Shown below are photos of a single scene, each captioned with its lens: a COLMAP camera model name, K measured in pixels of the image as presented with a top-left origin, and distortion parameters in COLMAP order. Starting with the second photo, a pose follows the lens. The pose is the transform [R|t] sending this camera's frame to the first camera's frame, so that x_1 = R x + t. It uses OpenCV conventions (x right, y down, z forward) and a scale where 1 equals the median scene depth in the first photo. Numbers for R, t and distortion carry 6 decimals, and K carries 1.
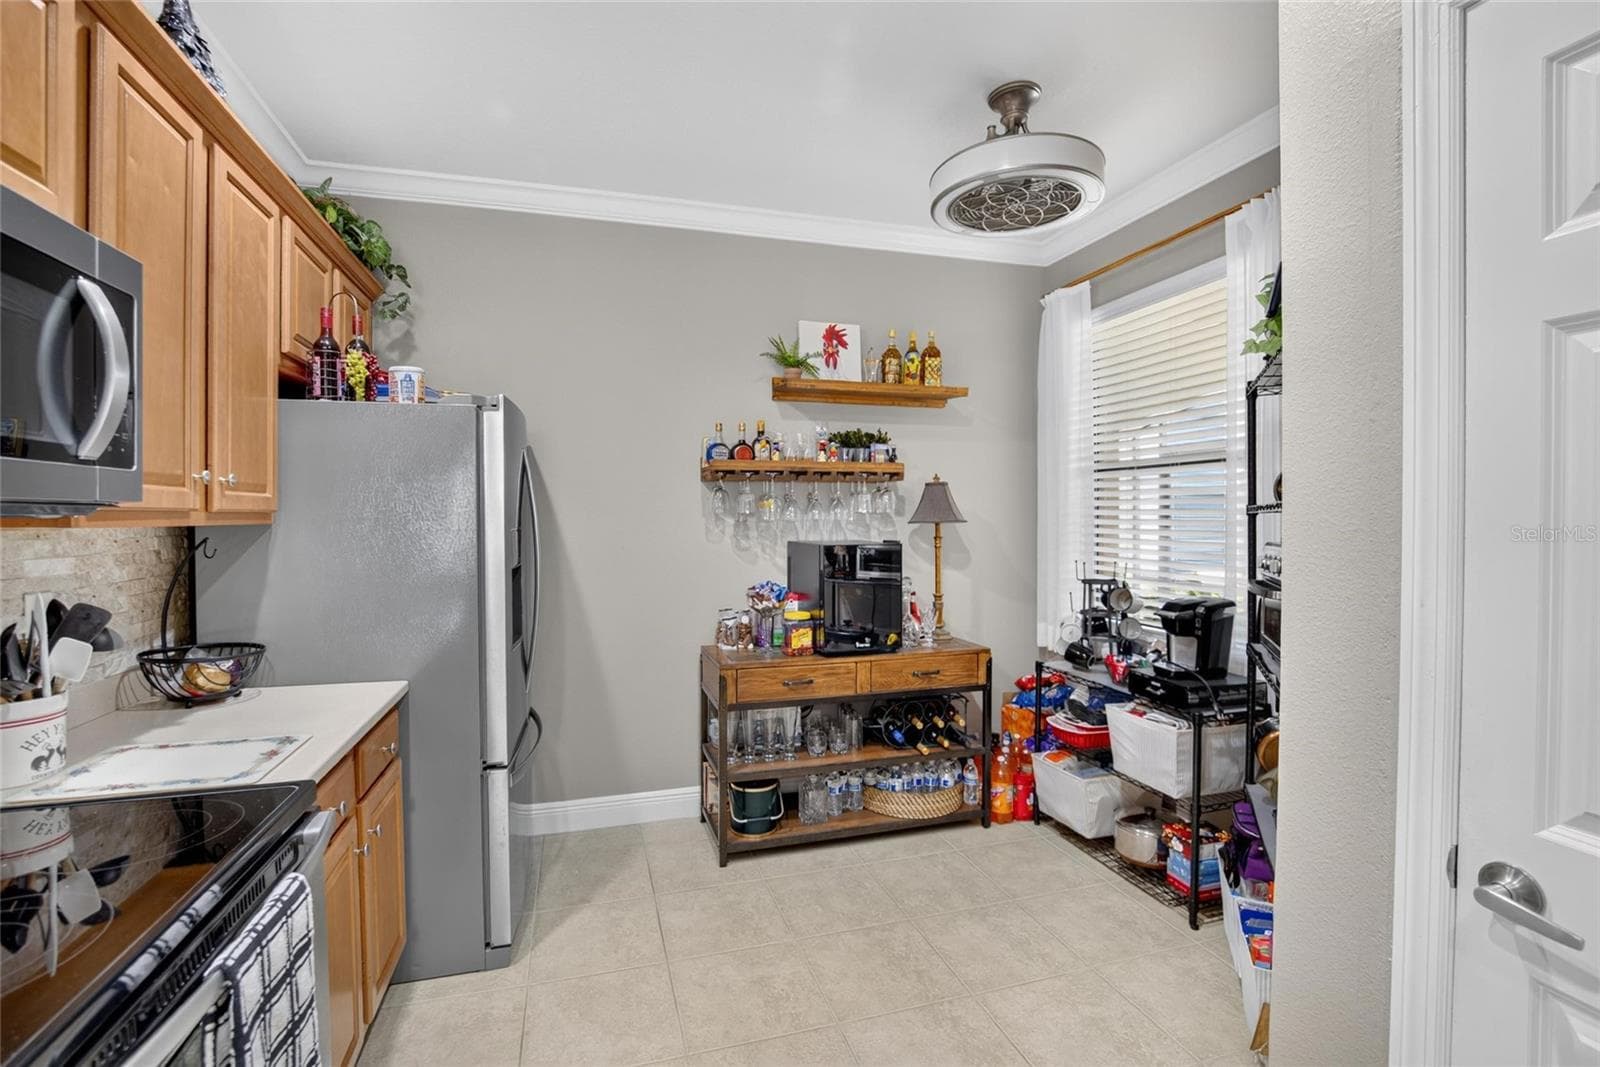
lens RADIAL K [[711.9, 0, 795.4], [0, 711.9, 528.6], [0, 0, 1]] dist [-0.024809, -0.000192]
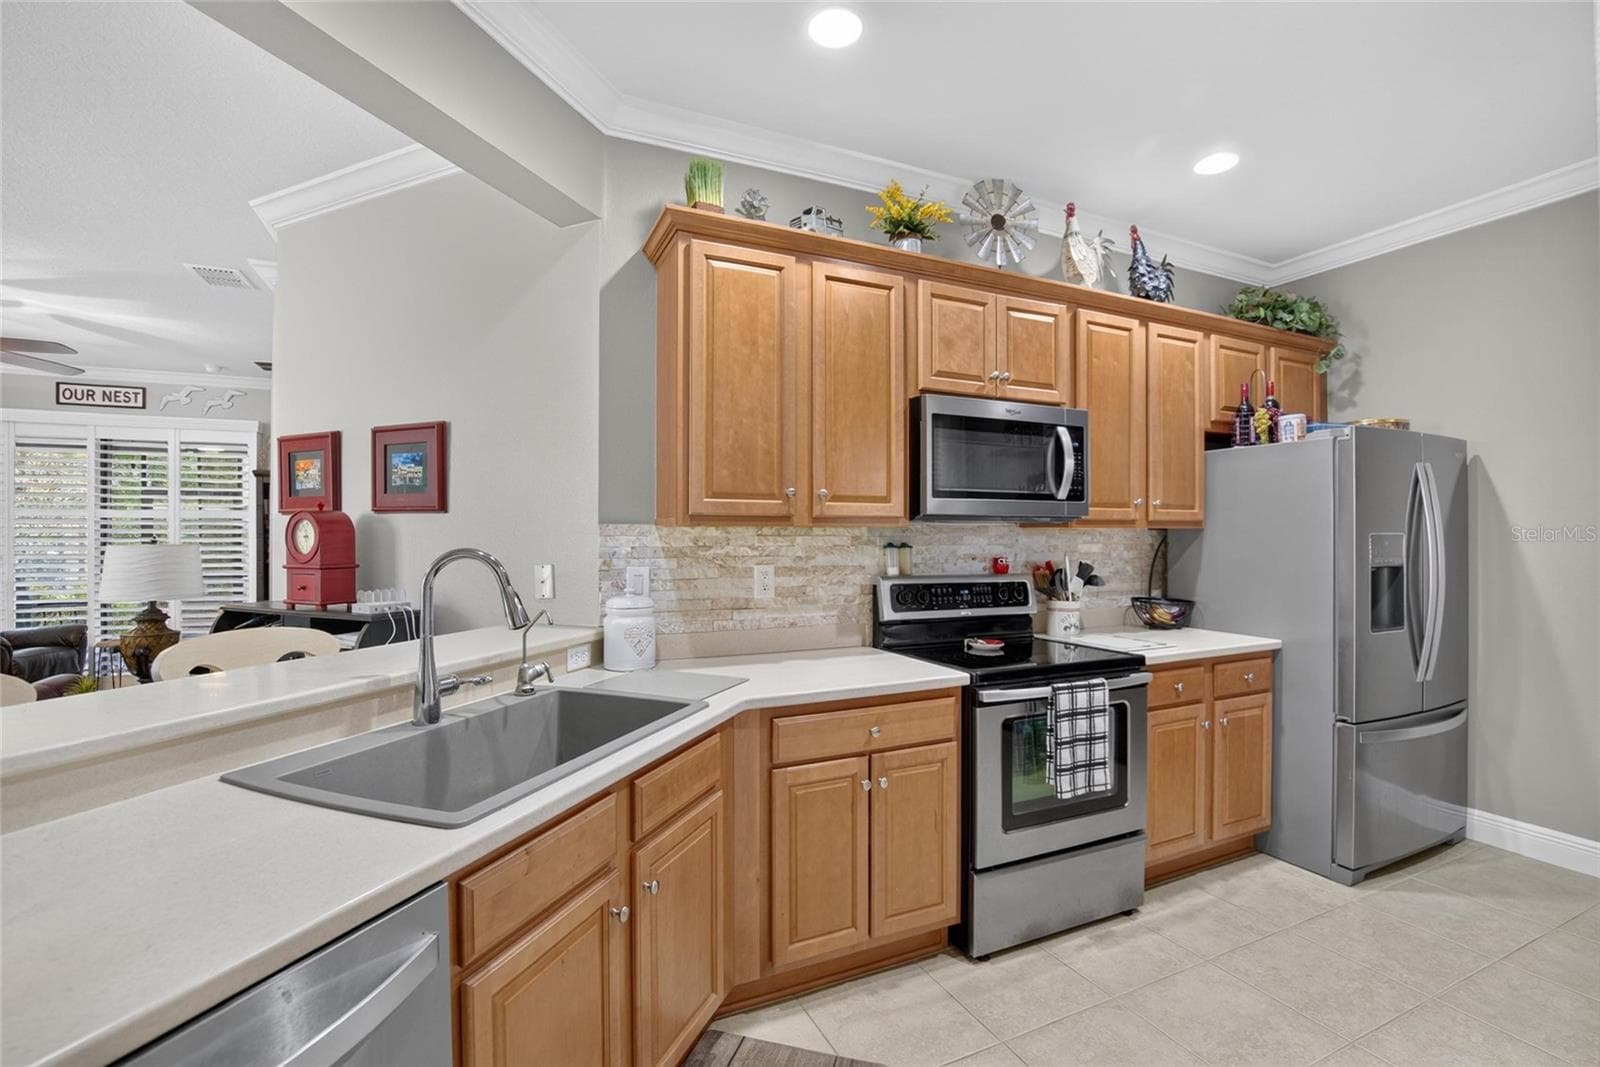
lens RADIAL K [[711.9, 0, 795.4], [0, 711.9, 528.6], [0, 0, 1]] dist [-0.024809, -0.000192]
pose [[0.143900, -0.006503, -0.989571, 0.829676], [-0.018248, 0.999791, -0.009224, 0.029244], [0.989424, 0.019385, 0.143751, -0.188121]]
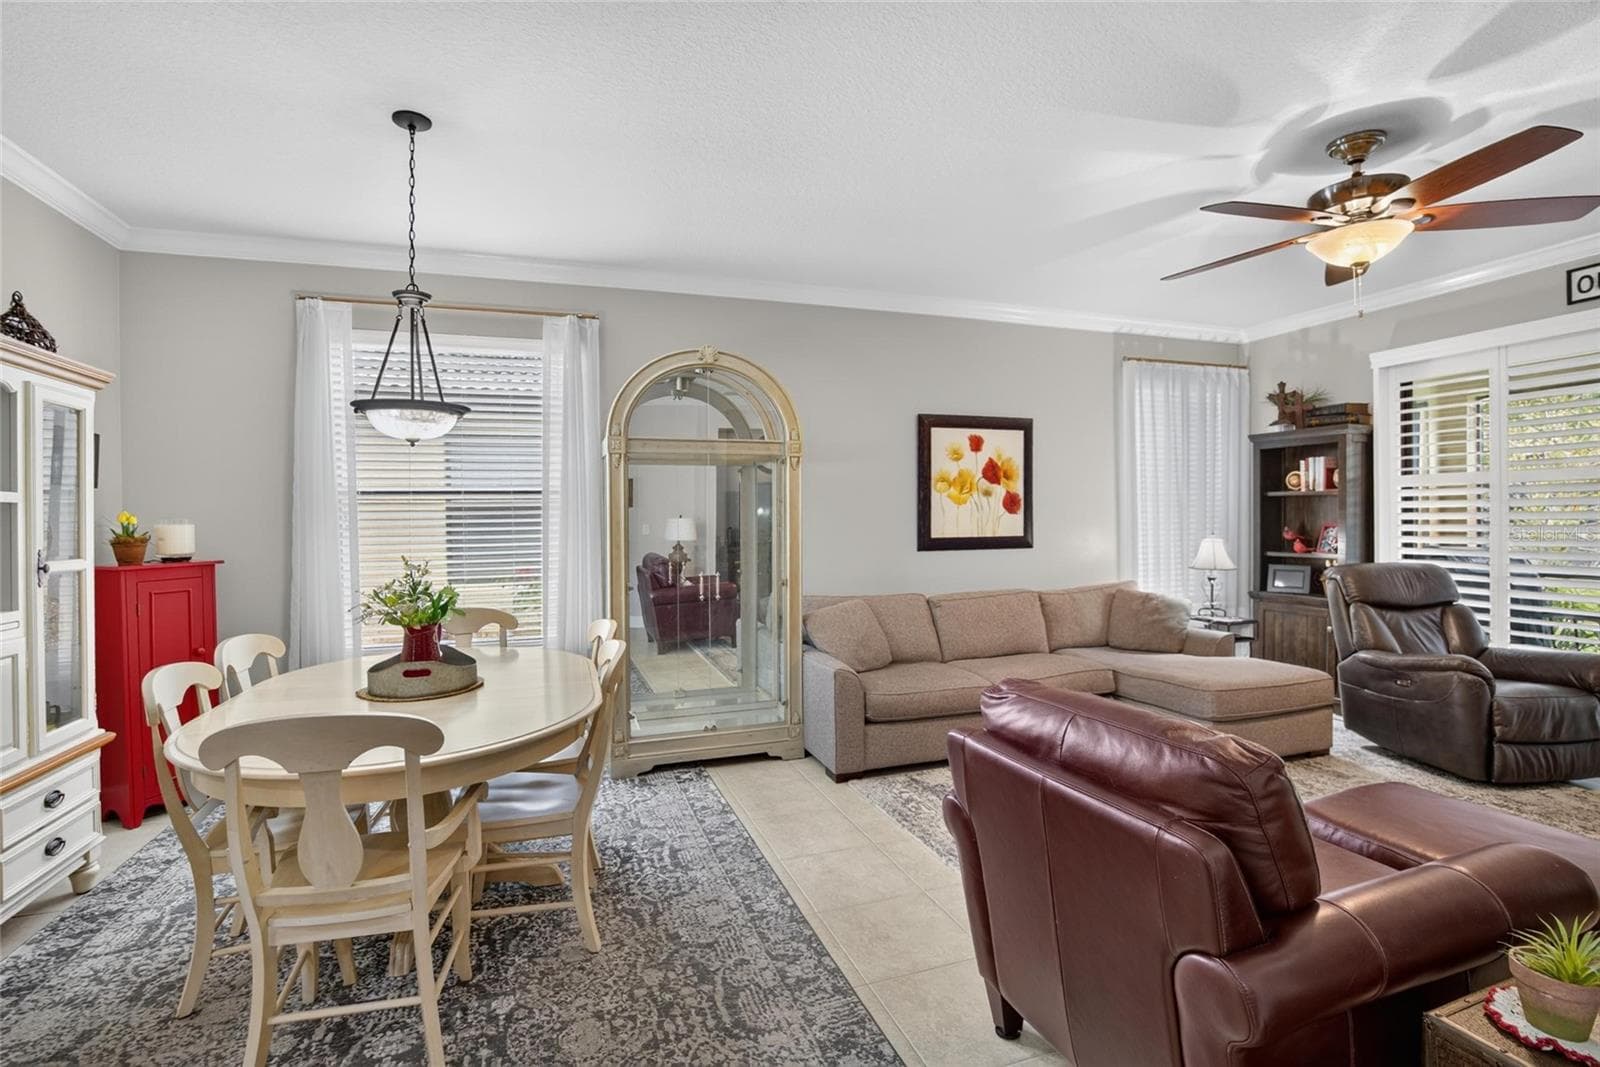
lens RADIAL K [[729.1, 0, 789.1], [0, 729.1, 520.8], [0, 0, 1]] dist [-0.036416, 0.007779]
pose [[-0.999358, 0.012515, -0.033569, -0.494832], [0.011629, 0.999582, 0.026468, 0.047554], [0.033886, 0.026060, -0.999086, -1.138686]]
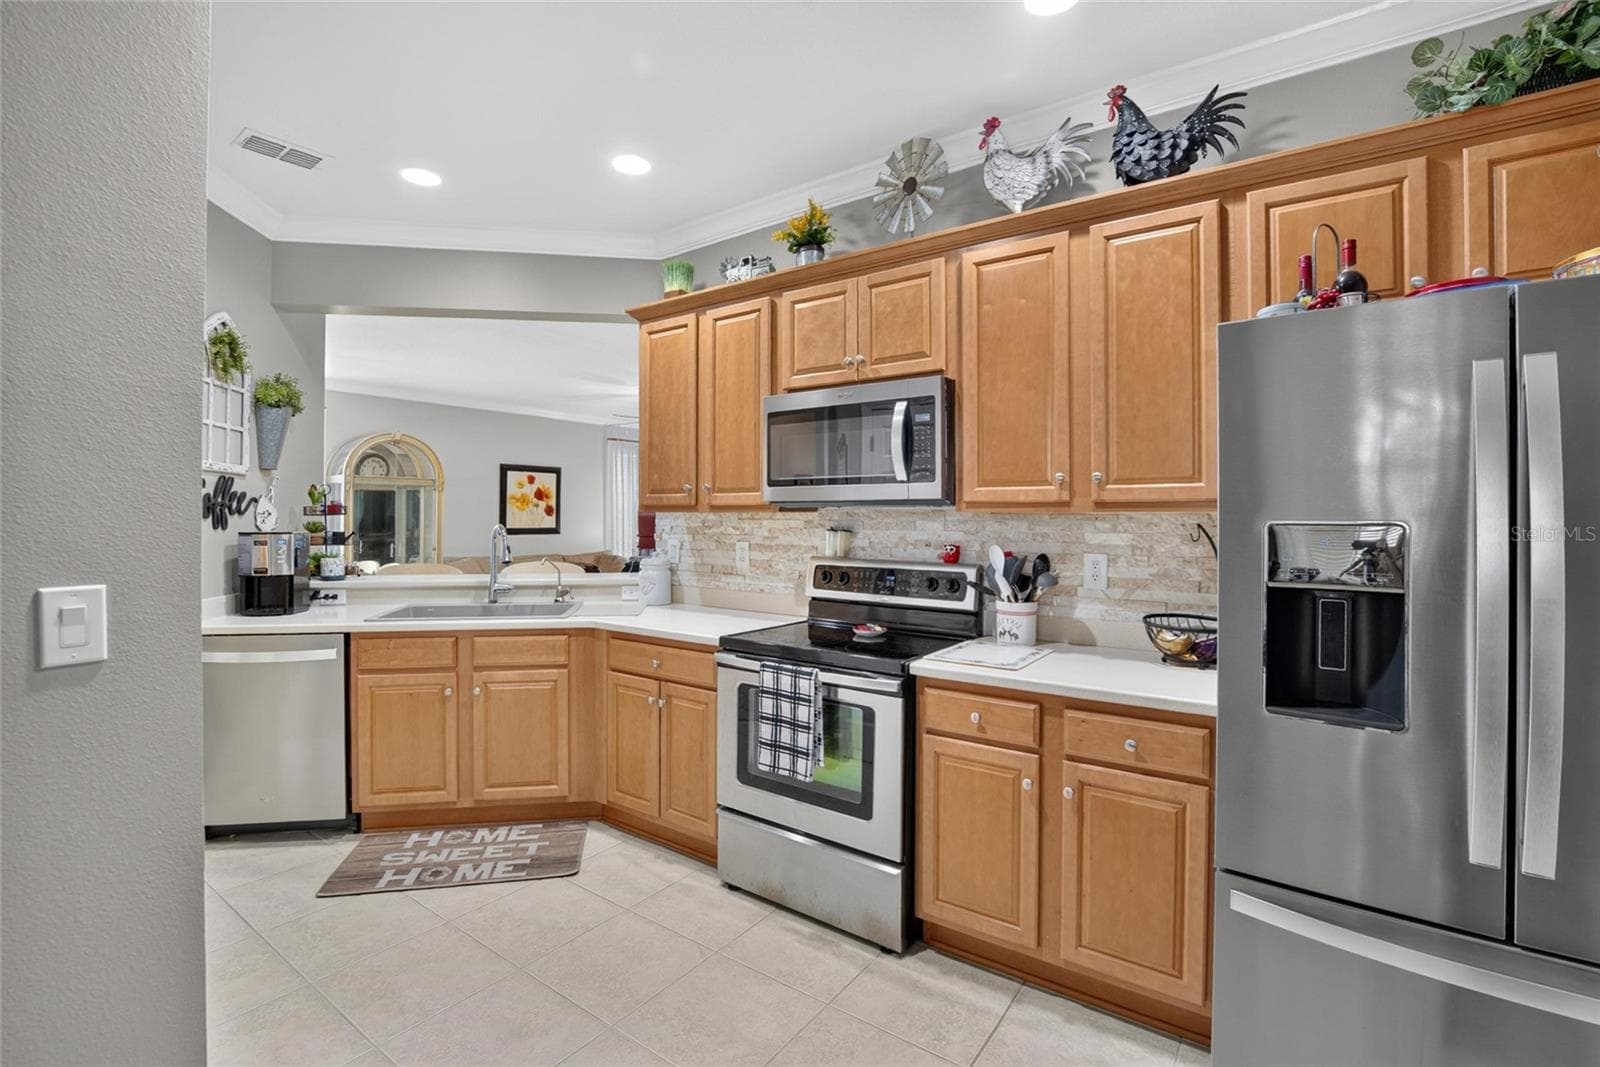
lens RADIAL K [[716.9, 0, 801.5], [0, 716.9, 511.2], [0, 0, 1]] dist [-0.021066, -0.000081]
pose [[-0.787156, -0.003563, -0.616744, 0.414069], [-0.012402, 0.999873, 0.010053, -0.011779], [0.616630, 0.015562, -0.787100, 1.605197]]
